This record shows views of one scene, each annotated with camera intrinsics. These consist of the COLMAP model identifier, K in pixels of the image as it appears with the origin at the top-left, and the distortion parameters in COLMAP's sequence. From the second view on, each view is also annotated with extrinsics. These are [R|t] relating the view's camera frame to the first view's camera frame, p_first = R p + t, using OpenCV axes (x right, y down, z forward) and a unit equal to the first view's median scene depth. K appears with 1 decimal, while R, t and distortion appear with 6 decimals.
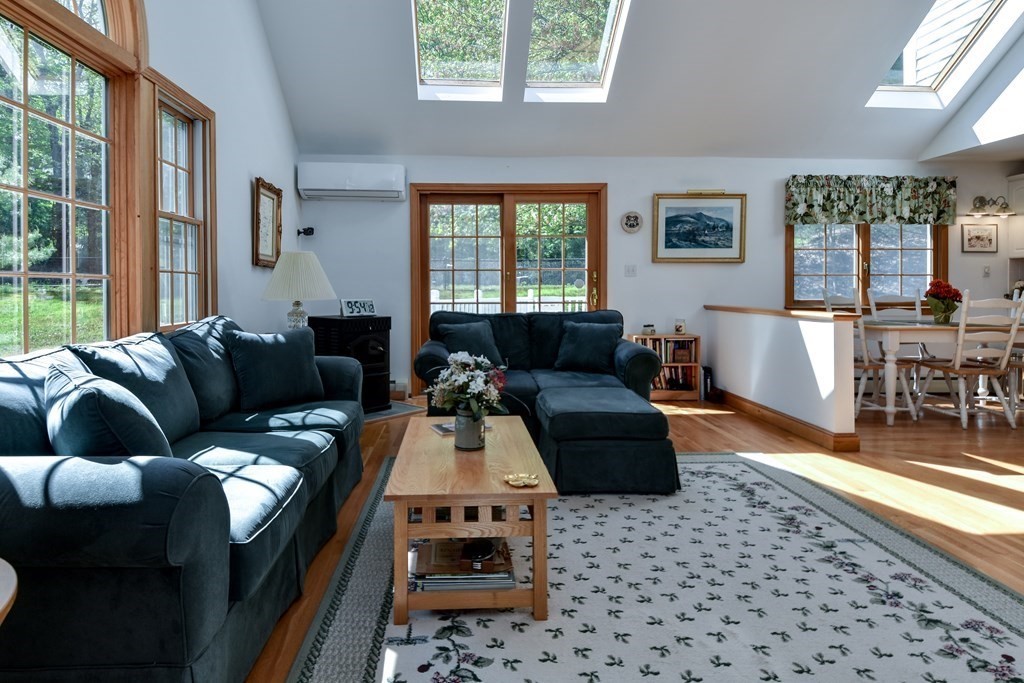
lens RADIAL K [[581.5, 0, 477.4], [0, 581.5, 307.2], [0, 0, 1]] dist [0.026294, -0.017910]
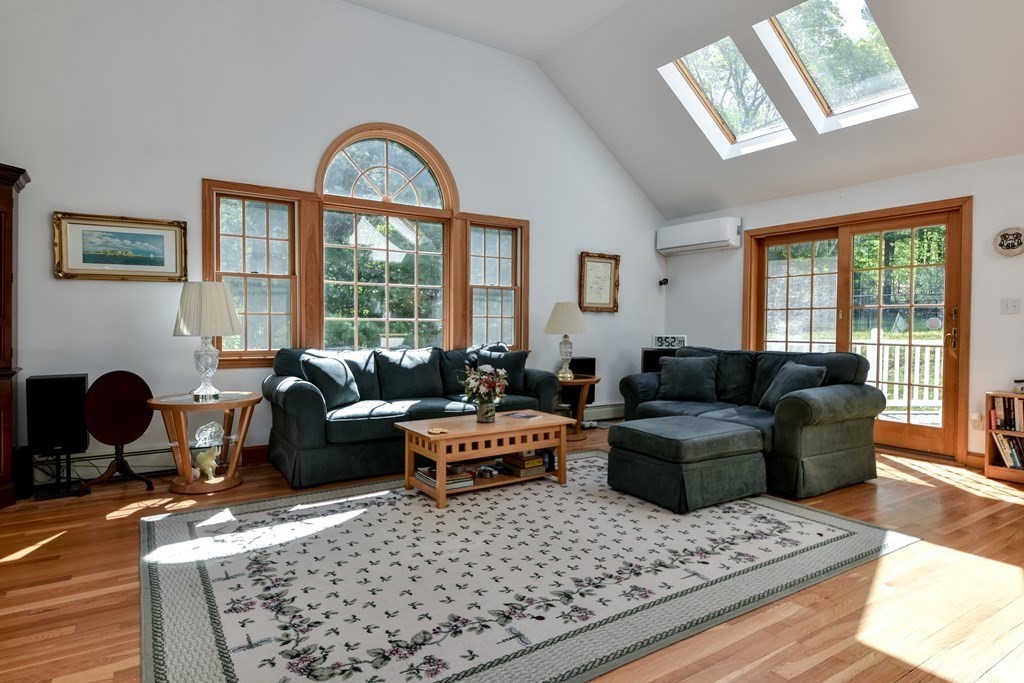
lens RADIAL K [[581.5, 0, 535.2], [0, 581.5, 337.3], [0, 0, 1]] dist [0.026294, -0.017910]
pose [[0.536545, 0.025613, -0.843483, 1.056647], [-0.033303, 0.999403, 0.009163, -0.017426], [0.843214, 0.023174, 0.537078, 0.151334]]
